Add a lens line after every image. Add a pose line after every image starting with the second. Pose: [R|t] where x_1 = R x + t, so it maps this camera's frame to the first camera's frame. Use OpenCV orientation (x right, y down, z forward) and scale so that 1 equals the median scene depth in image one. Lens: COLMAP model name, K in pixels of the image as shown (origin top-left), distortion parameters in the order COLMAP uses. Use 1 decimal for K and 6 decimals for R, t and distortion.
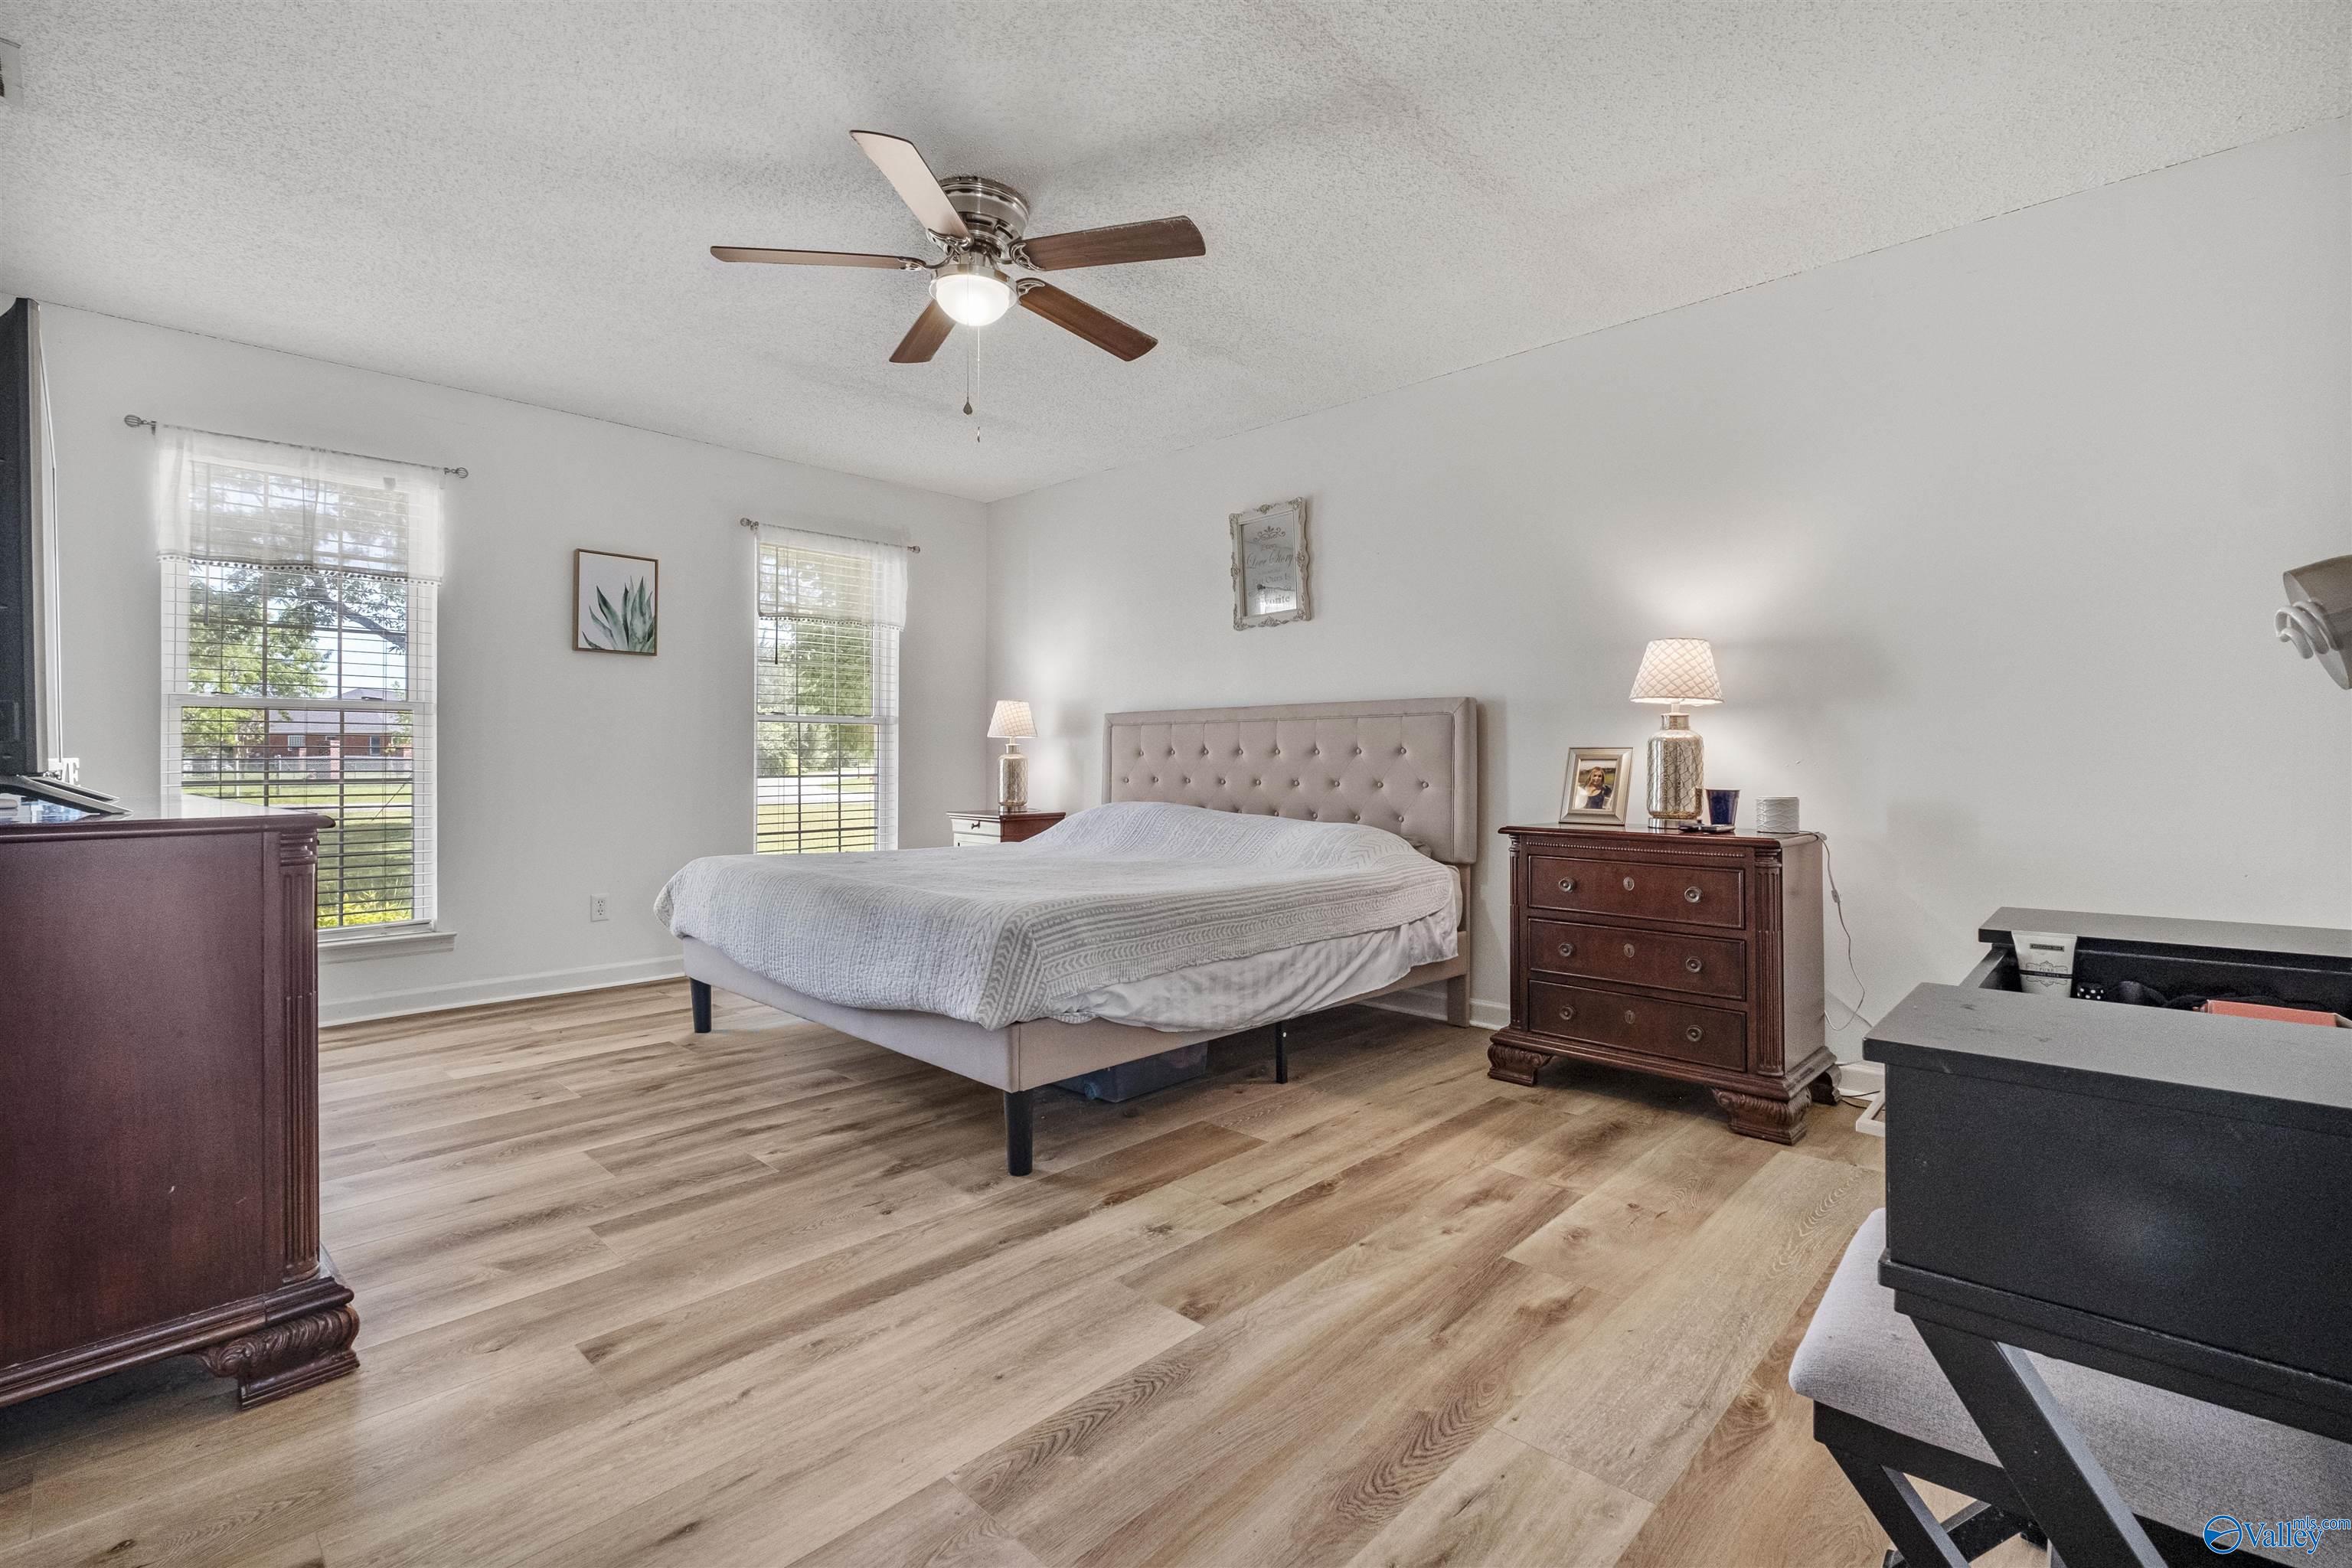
lens RADIAL K [[1050.9, 0, 1176.5], [0, 1050.9, 750.9], [0, 0, 1]] dist [0.013532, -0.011784]
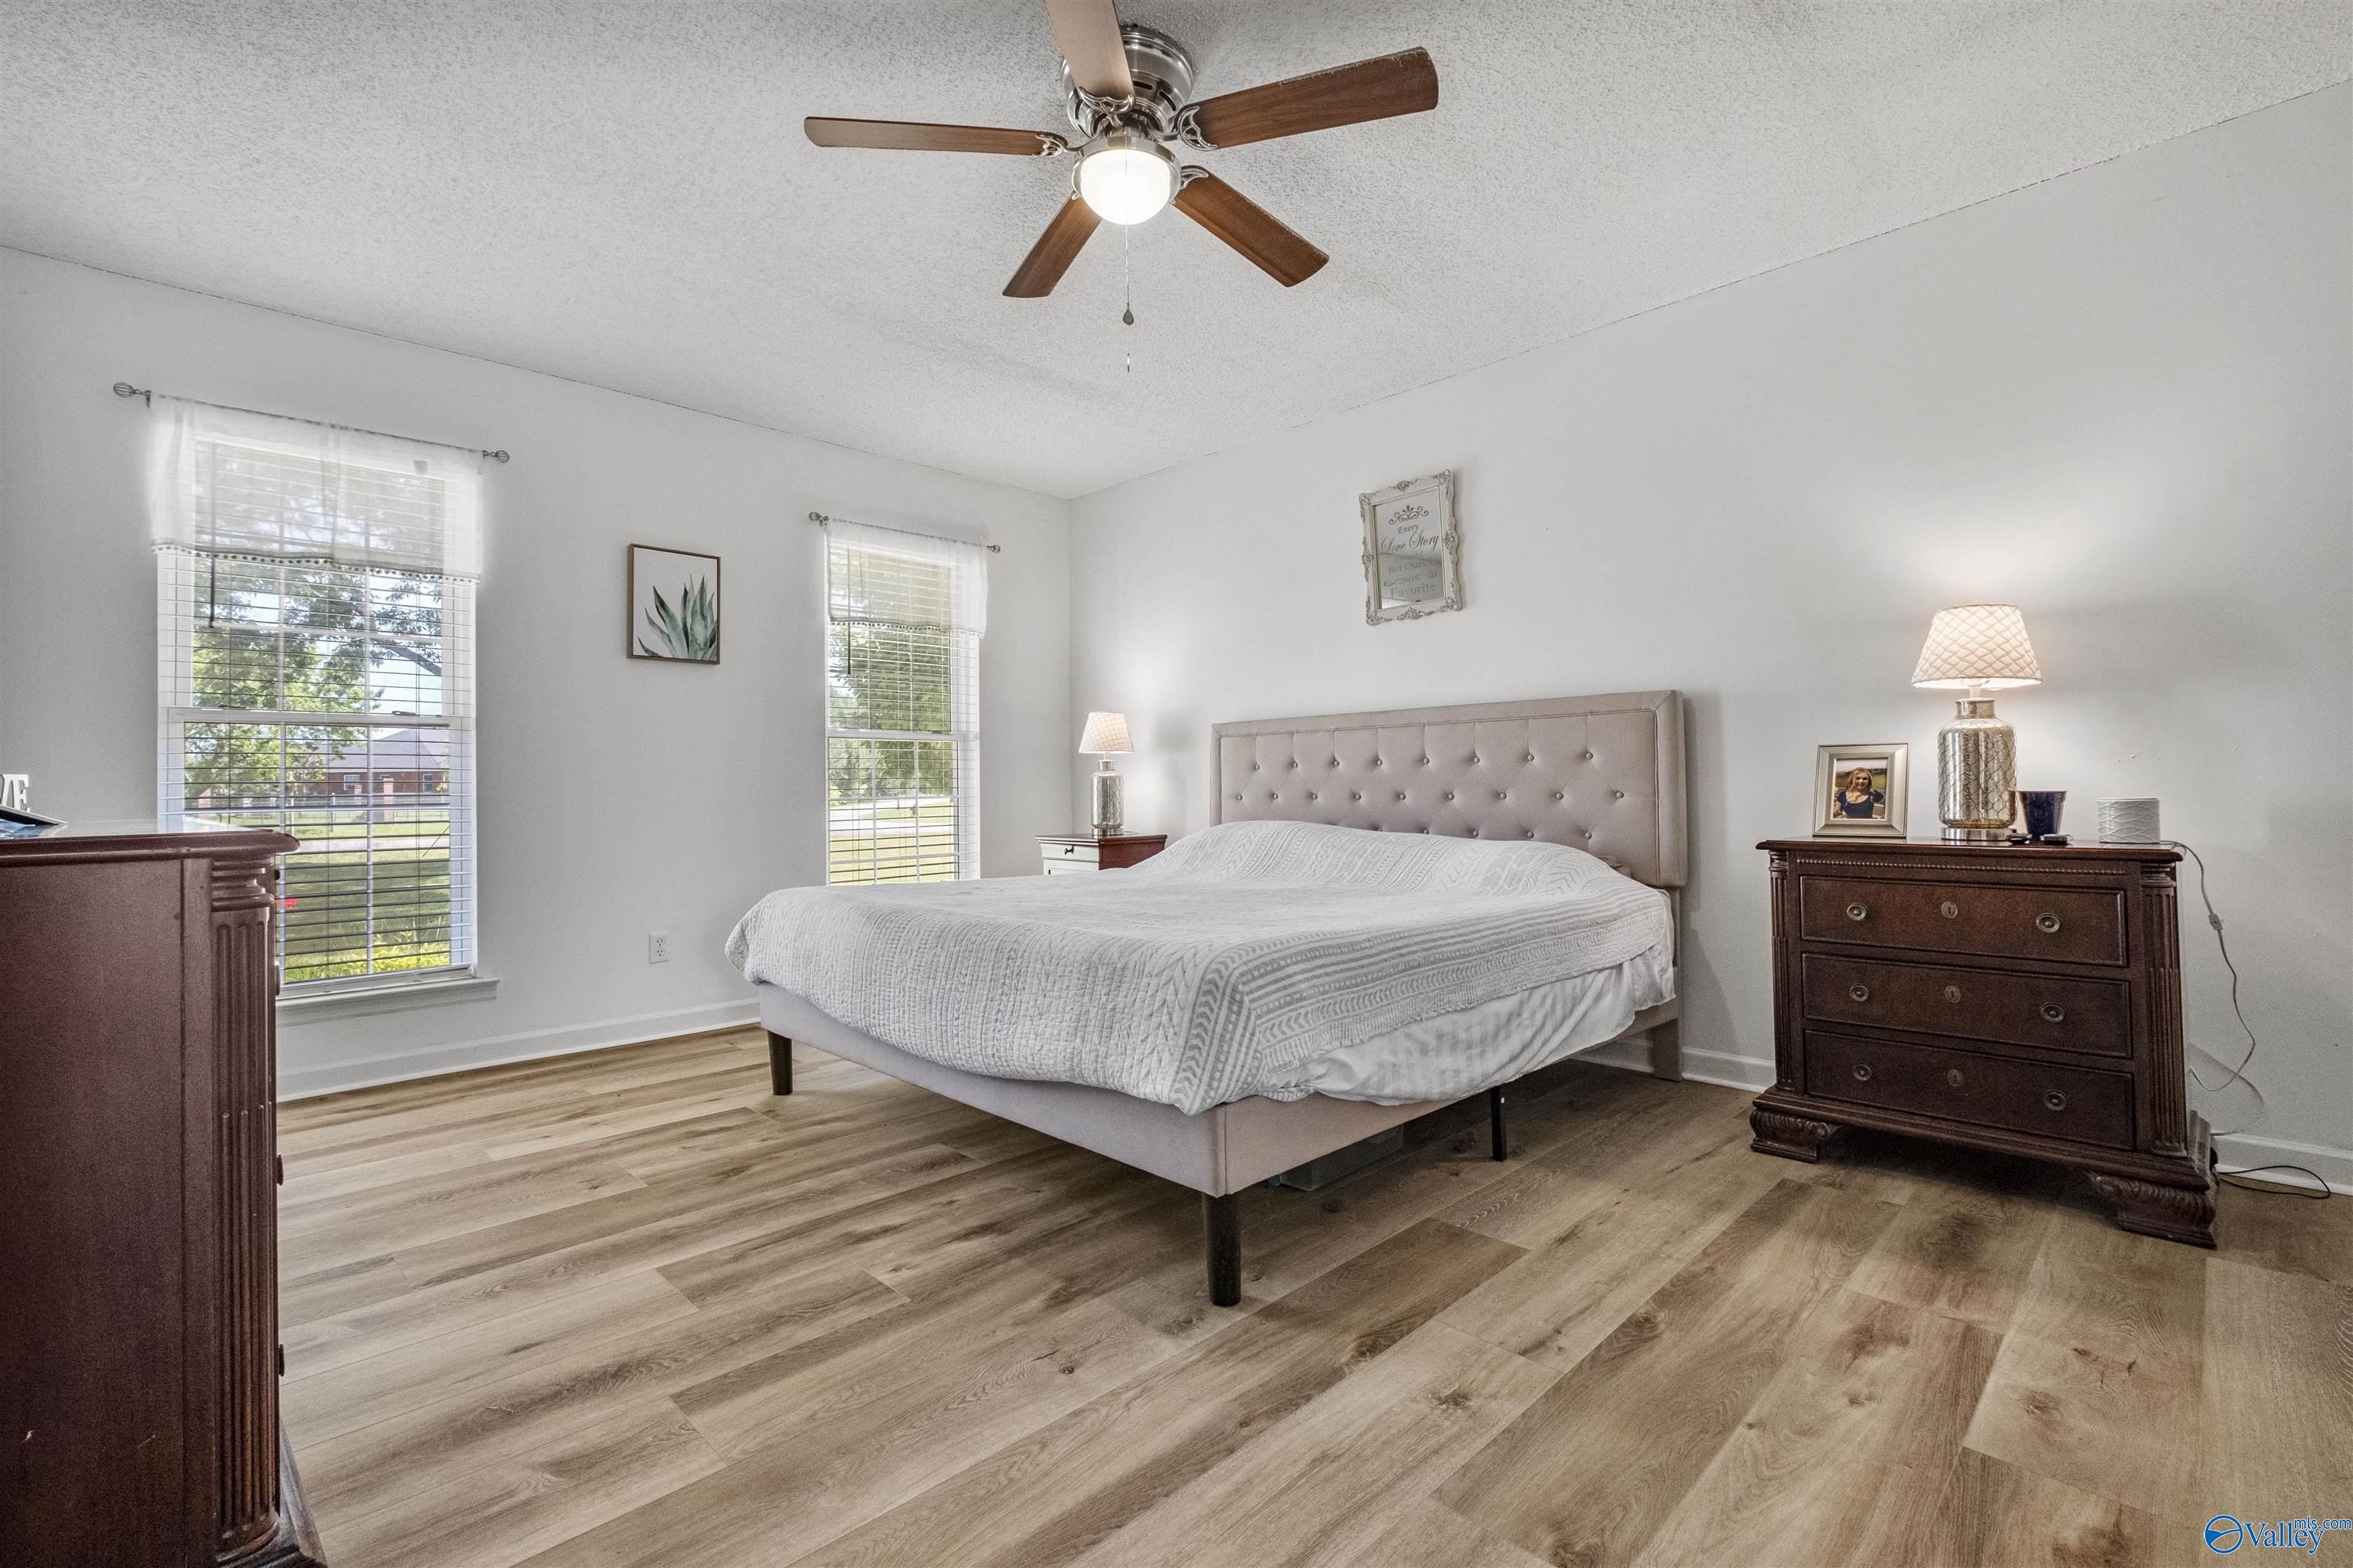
lens RADIAL K [[1030.1, 0, 1182.1], [0, 1030.1, 767.1], [0, 0, 1]] dist [0.011186, -0.009559]
pose [[0.999713, -0.013917, -0.019498, -0.132384], [0.013681, 0.999832, -0.012226, 0.020124], [0.019665, 0.011956, 0.999735, 0.207259]]
